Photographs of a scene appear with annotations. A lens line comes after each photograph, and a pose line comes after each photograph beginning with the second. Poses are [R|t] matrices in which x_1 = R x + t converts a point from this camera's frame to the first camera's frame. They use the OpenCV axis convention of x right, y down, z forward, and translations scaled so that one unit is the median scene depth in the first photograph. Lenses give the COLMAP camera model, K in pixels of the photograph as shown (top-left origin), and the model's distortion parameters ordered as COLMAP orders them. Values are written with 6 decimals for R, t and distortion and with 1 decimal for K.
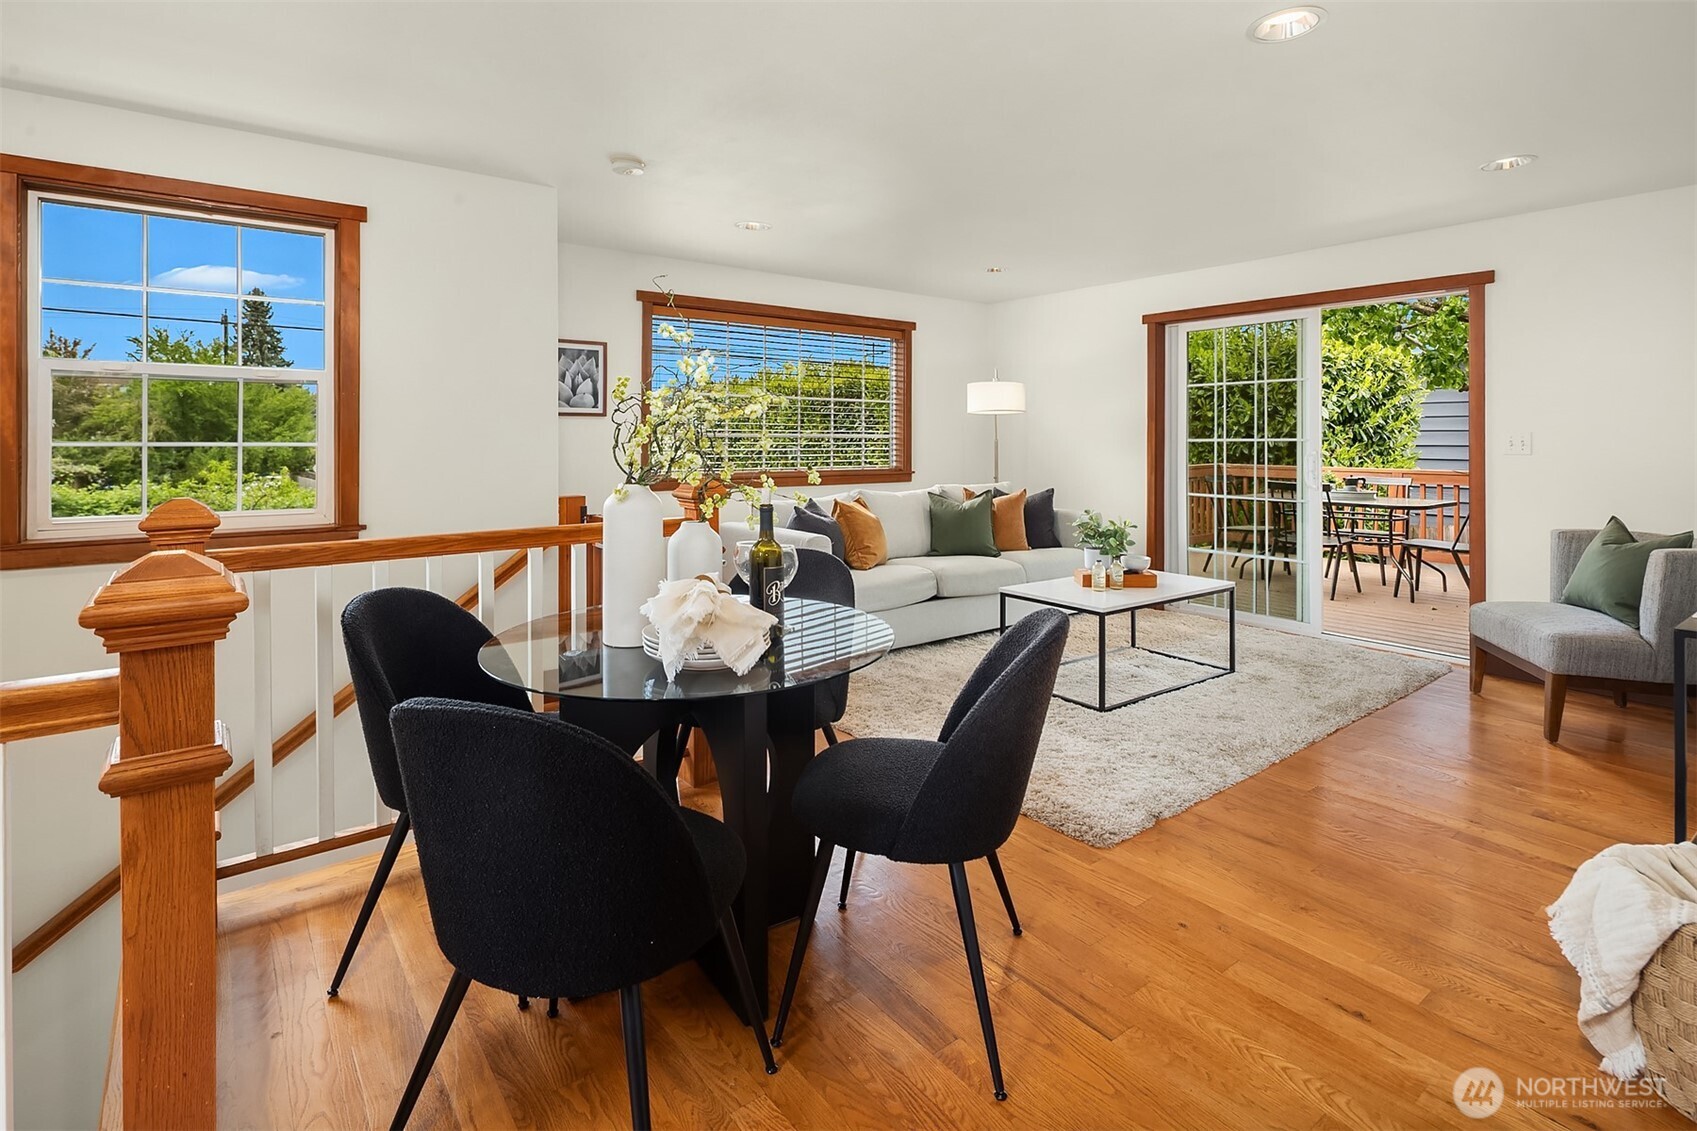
lens RADIAL K [[848.3, 0, 835.7], [0, 848.3, 434.3], [0, 0, 1]] dist [-0.016130, -0.002718]
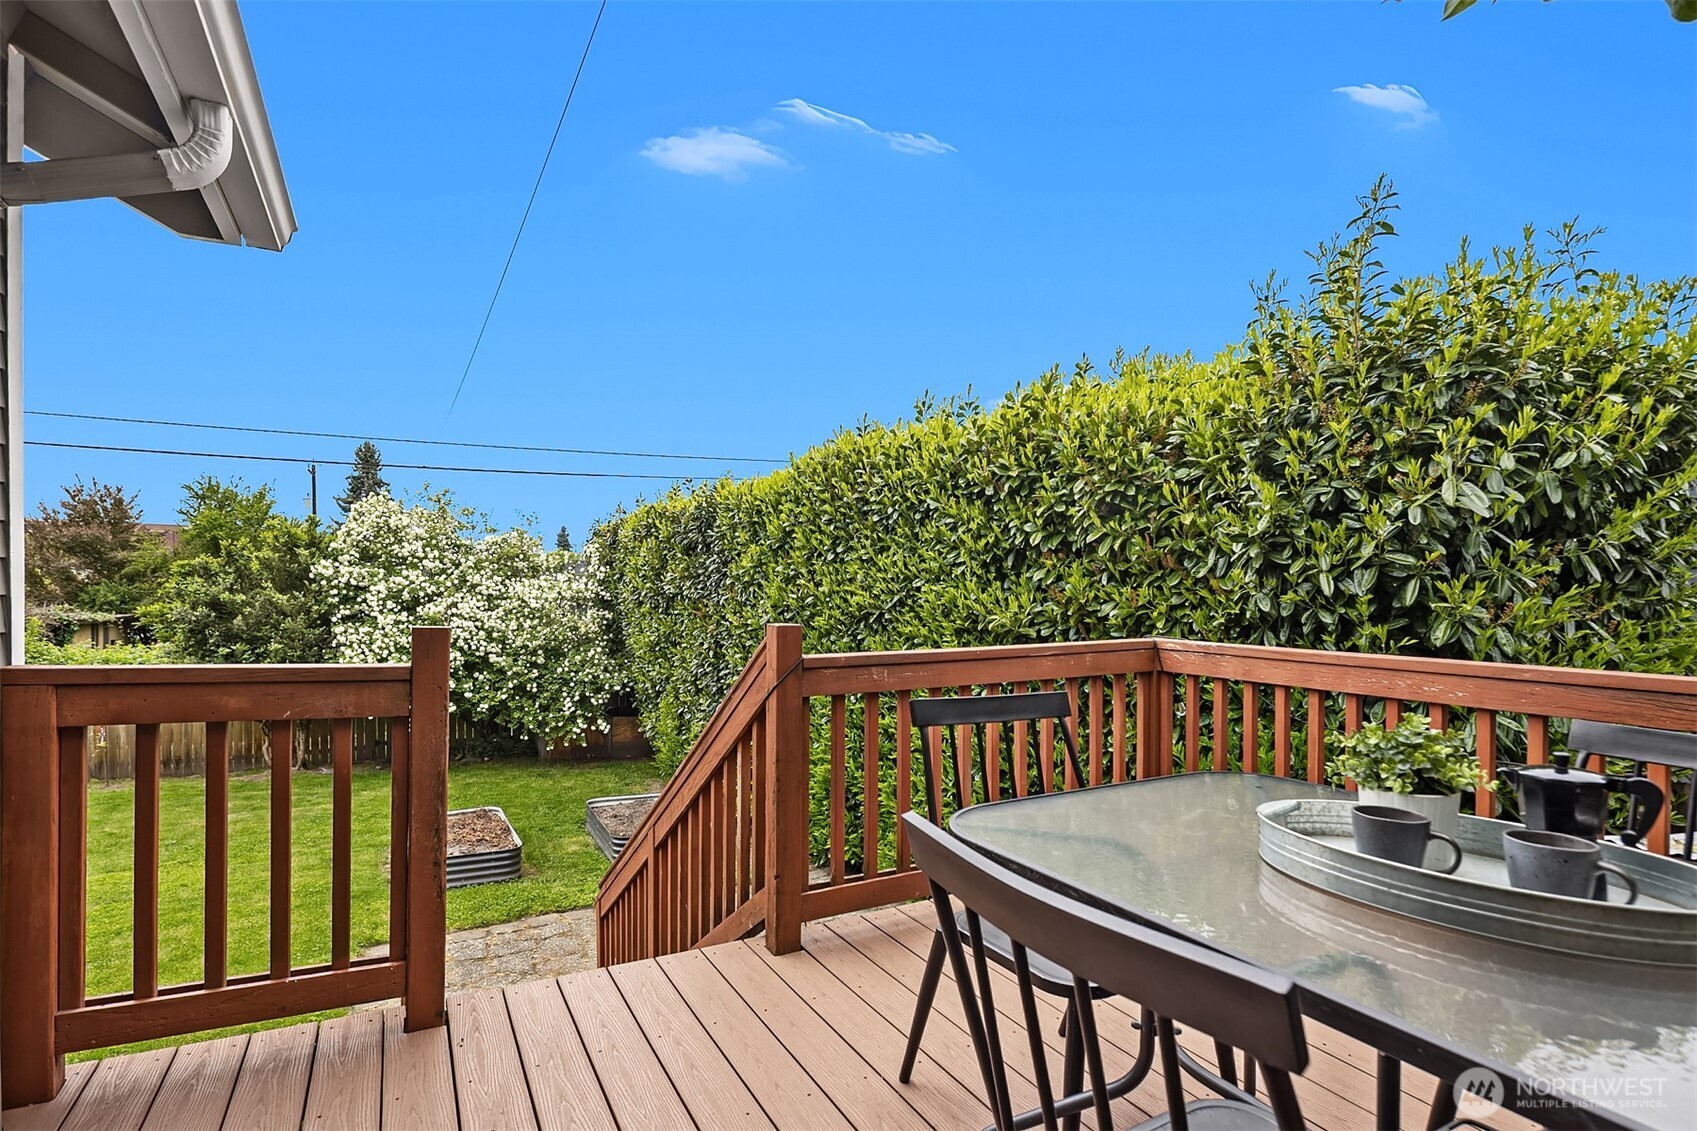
lens RADIAL K [[848.3, 0, 830.4], [0, 848.3, 601.2], [0, 0, 1]] dist [-0.016130, -0.002718]
pose [[0.986811, 0.007629, -0.161699, 0.563620], [-0.004897, 0.999839, 0.017285, 0.019528], [0.161805, -0.016266, 0.986689, 0.926530]]
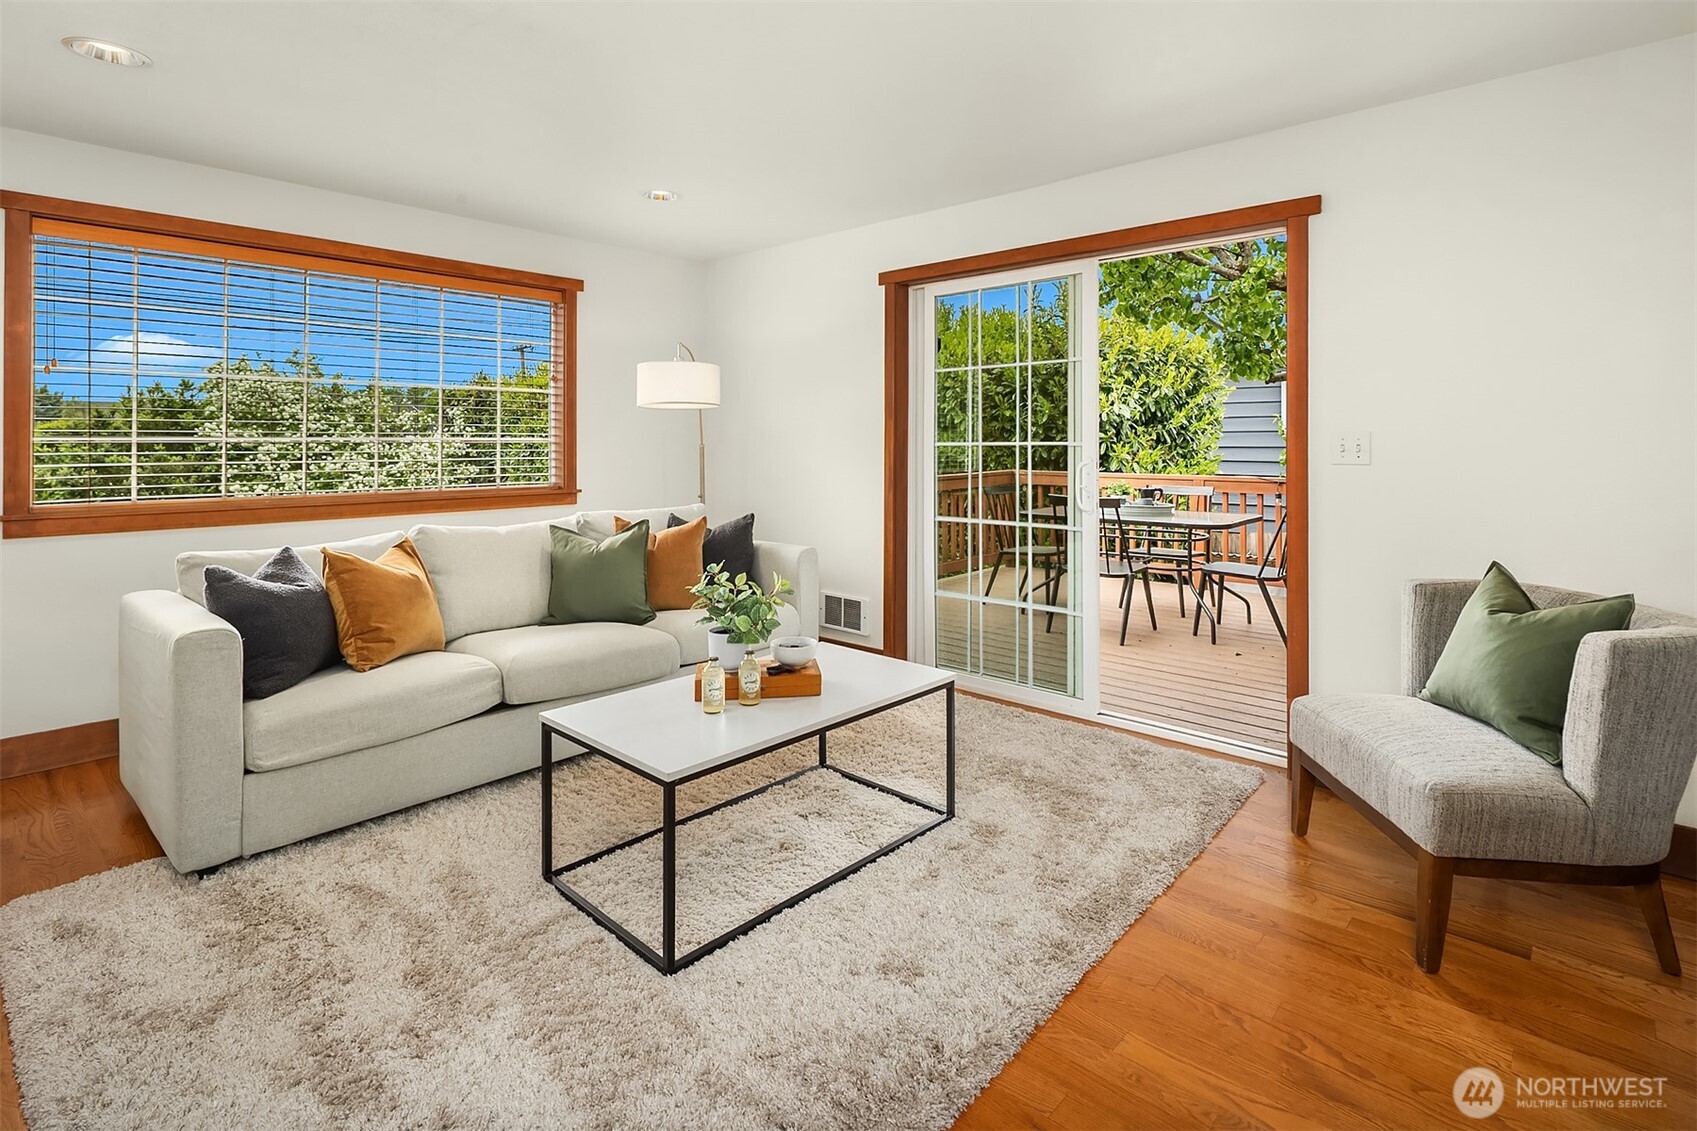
lens RADIAL K [[848.3, 0, 858.1], [0, 848.3, 444.9], [0, 0, 1]] dist [-0.016130, -0.002718]
pose [[0.980054, -0.004978, 0.198671, 0.190092], [0.003136, 0.999949, 0.009582, 0.000185], [-0.198708, -0.008768, 0.980019, 0.273226]]
